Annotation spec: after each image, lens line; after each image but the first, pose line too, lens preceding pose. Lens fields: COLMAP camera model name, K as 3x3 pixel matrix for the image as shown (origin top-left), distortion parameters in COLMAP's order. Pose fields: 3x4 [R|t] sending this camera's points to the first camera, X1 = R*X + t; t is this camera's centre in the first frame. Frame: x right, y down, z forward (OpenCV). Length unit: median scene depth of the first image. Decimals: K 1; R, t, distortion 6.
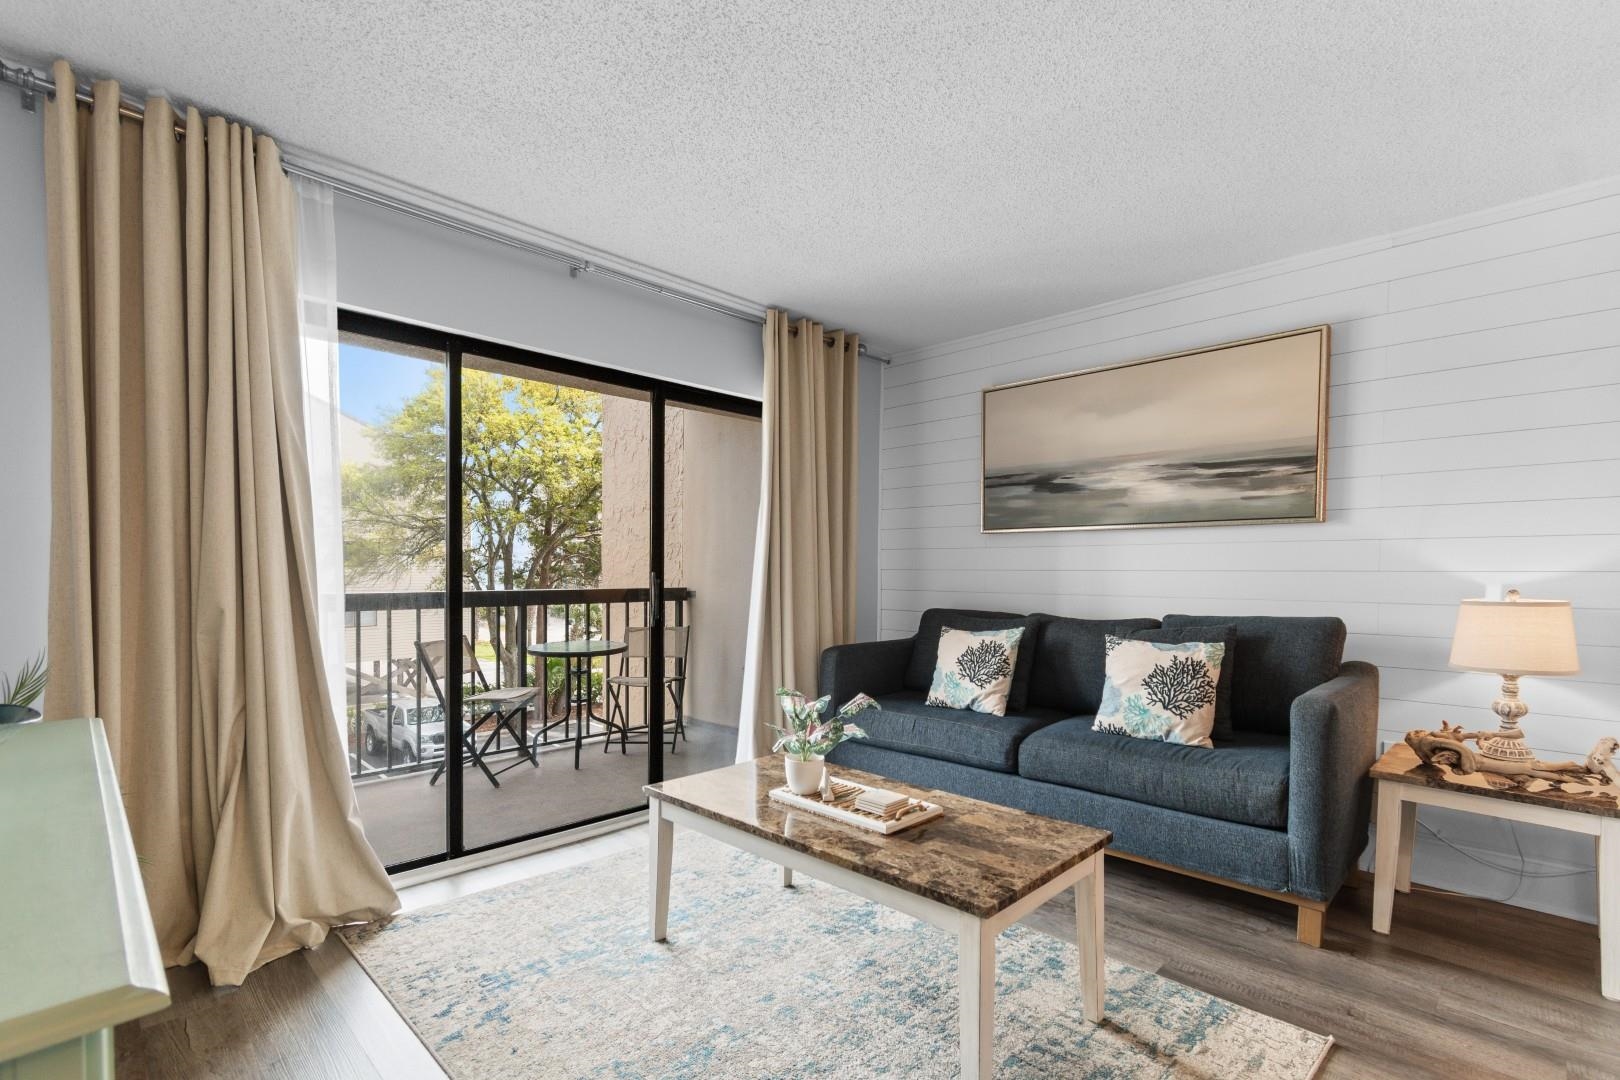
lens RADIAL K [[738.3, 0, 817.3], [0, 738.3, 592.1], [0, 0, 1]] dist [0.004323, 0.000696]
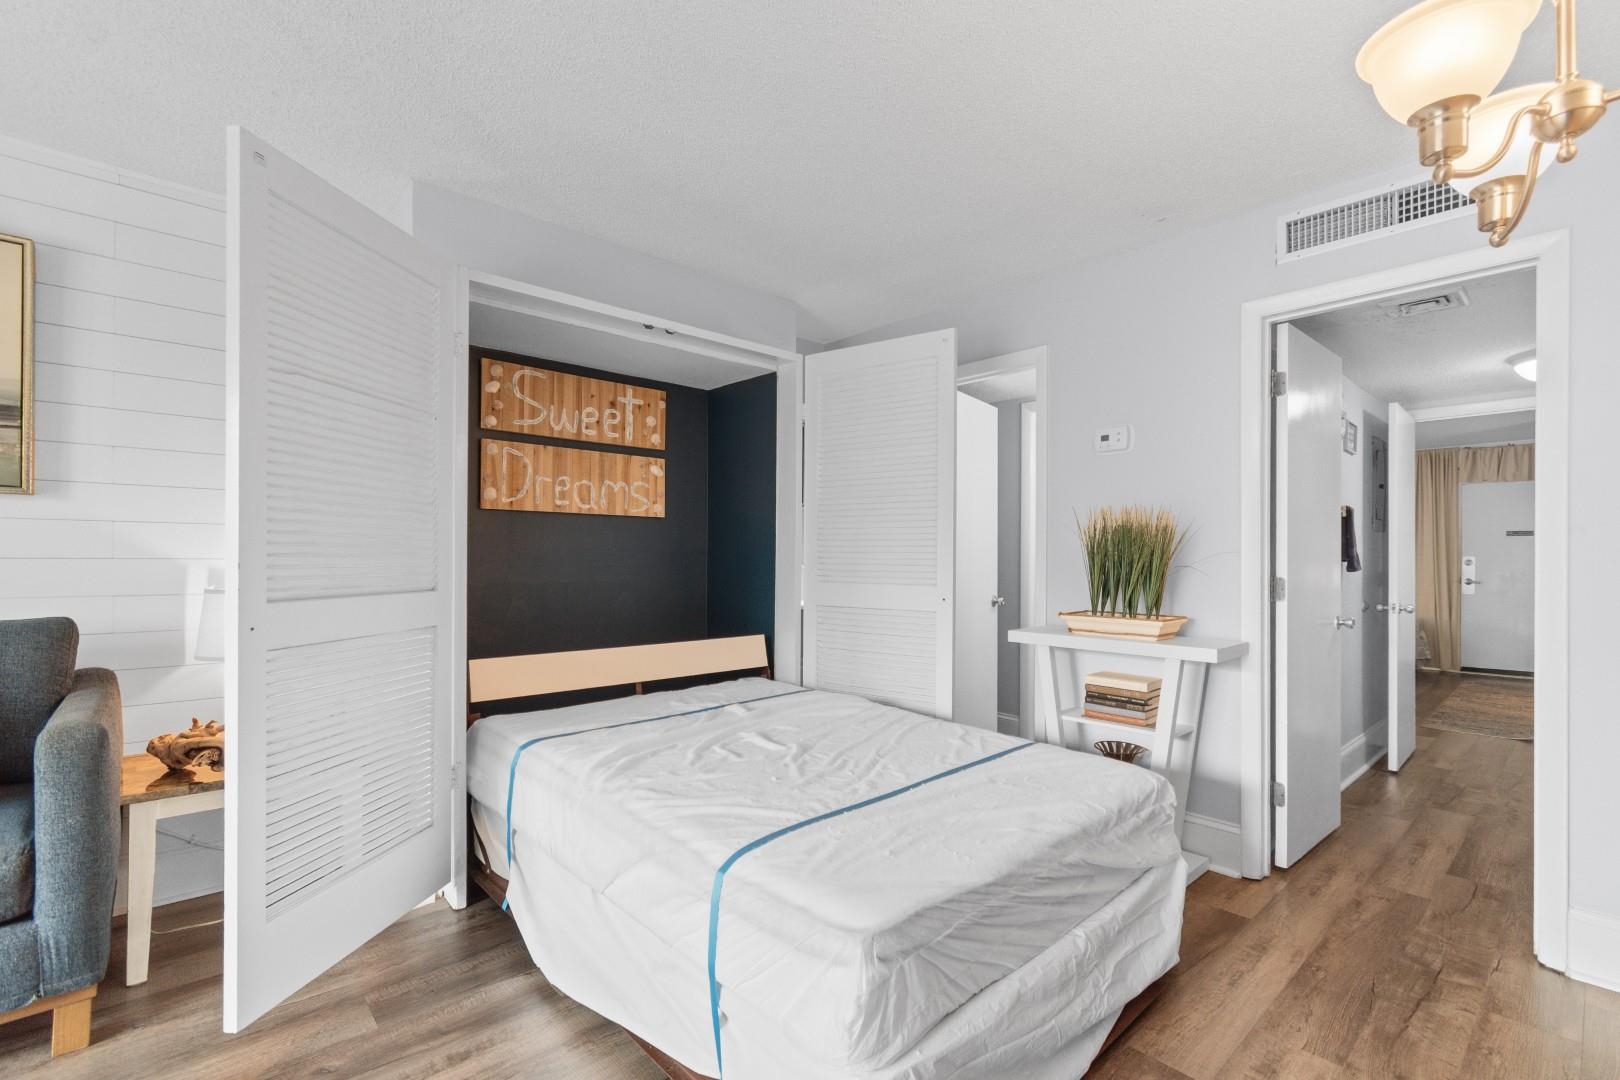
lens RADIAL K [[725.5, 0, 812.5], [0, 725.5, 560.4], [0, 0, 1]] dist [-0.000838, -0.001166]
pose [[0.056724, -0.002299, 0.998387, -0.021162], [0.027167, 0.999631, 0.000758, -0.004789], [-0.998020, 0.027080, 0.056765, 0.128482]]
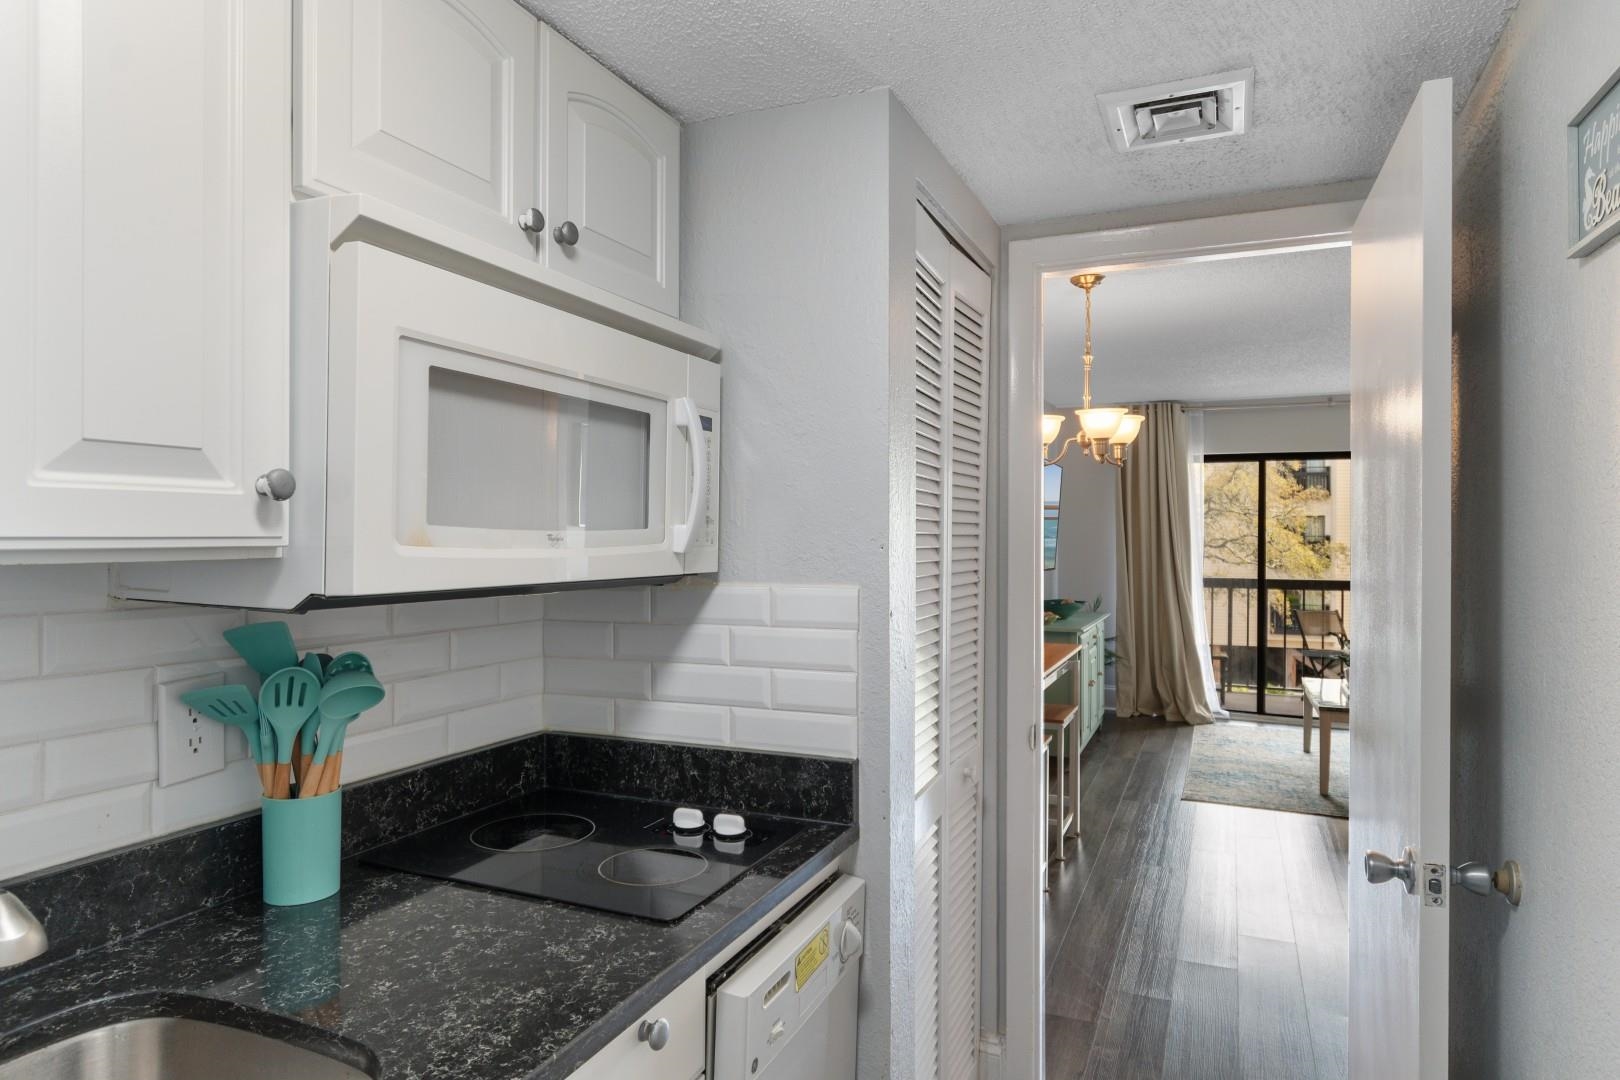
lens RADIAL K [[951.8, 0, 810.0], [0, 951.8, 540.0], [0, 0, 1]] dist [0.004689, -0.002515]
pose [[0.354577, 0.001818, -0.935025, 1.245234], [-0.029623, 0.999518, -0.009290, -0.040262], [0.934557, 0.030992, 0.354460, -0.880749]]
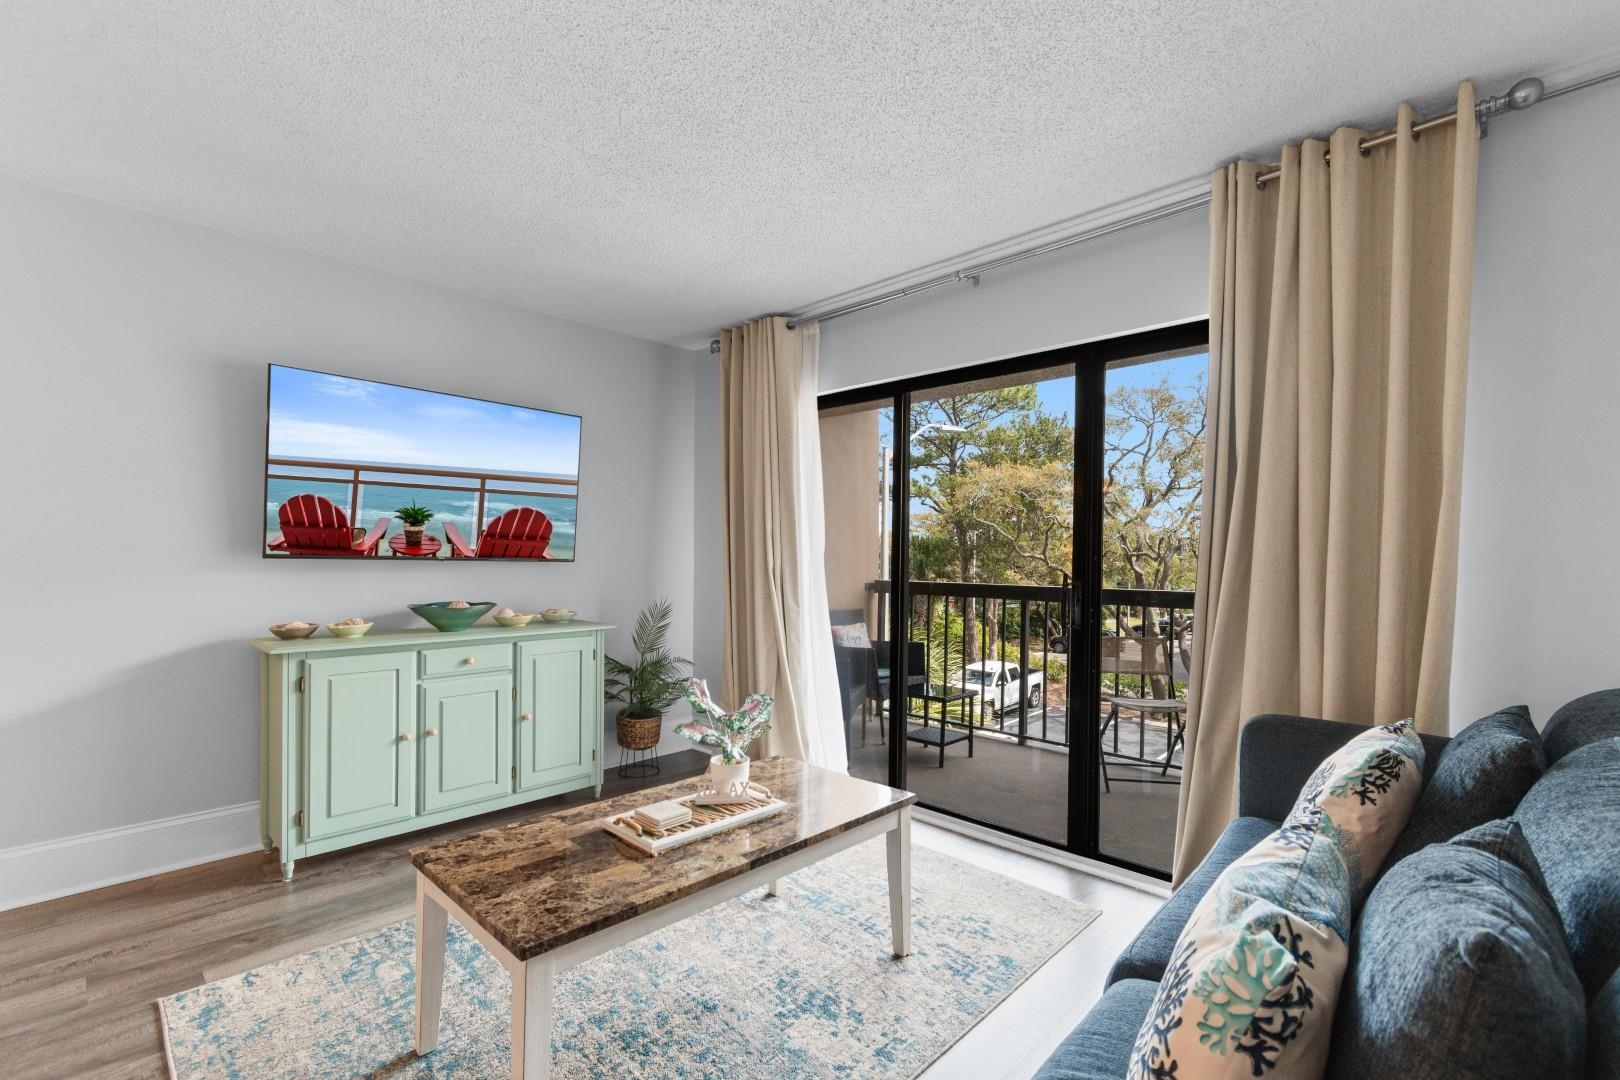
lens RADIAL K [[720.7, 0, 815.5], [0, 720.7, 559.5], [0, 0, 1]] dist [0.001968, 0.000178]
pose [[0.017738, 0.002518, -0.999839, 0.620527], [-0.043623, 0.999047, 0.001742, -0.032851], [0.998891, 0.043585, 0.017831, 0.712786]]
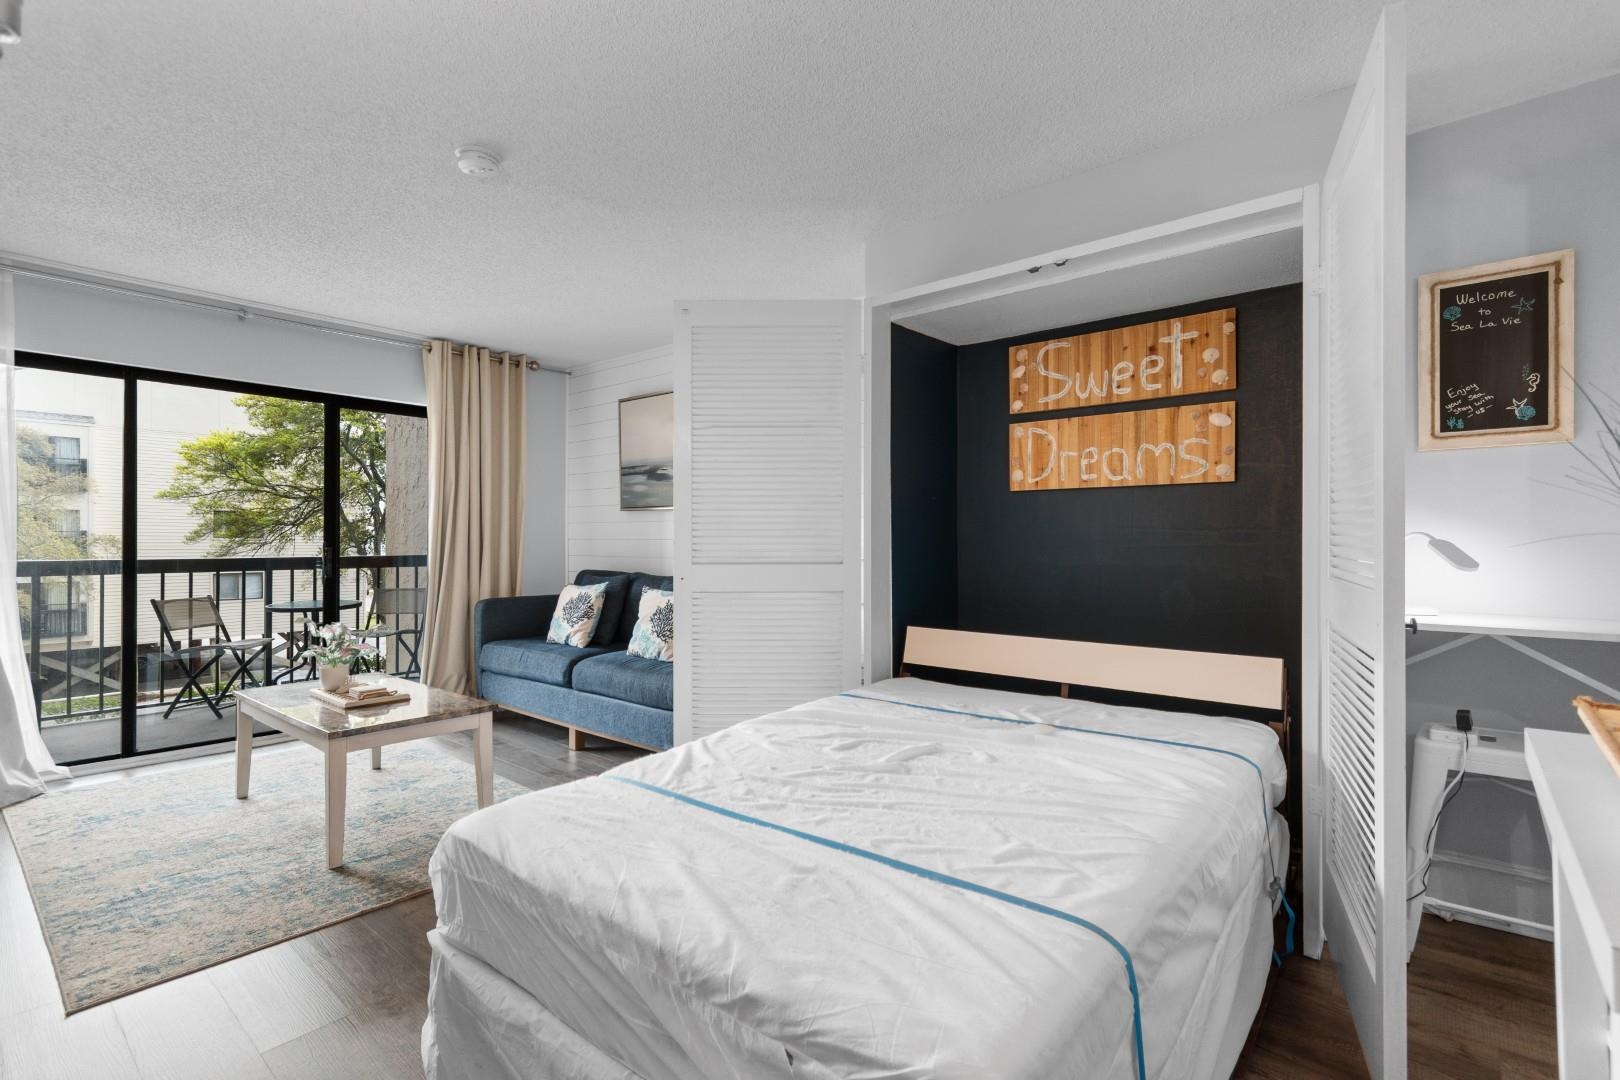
lens RADIAL K [[745.9, 0, 809.6], [0, 745.9, 543.0], [0, 0, 1]] dist [0.004899, 0.000793]
pose [[0.997183, -0.001760, 0.074982, 0.539810], [0.003689, 0.999665, -0.025599, 0.012735], [-0.074912, 0.025803, 0.996856, -0.376502]]
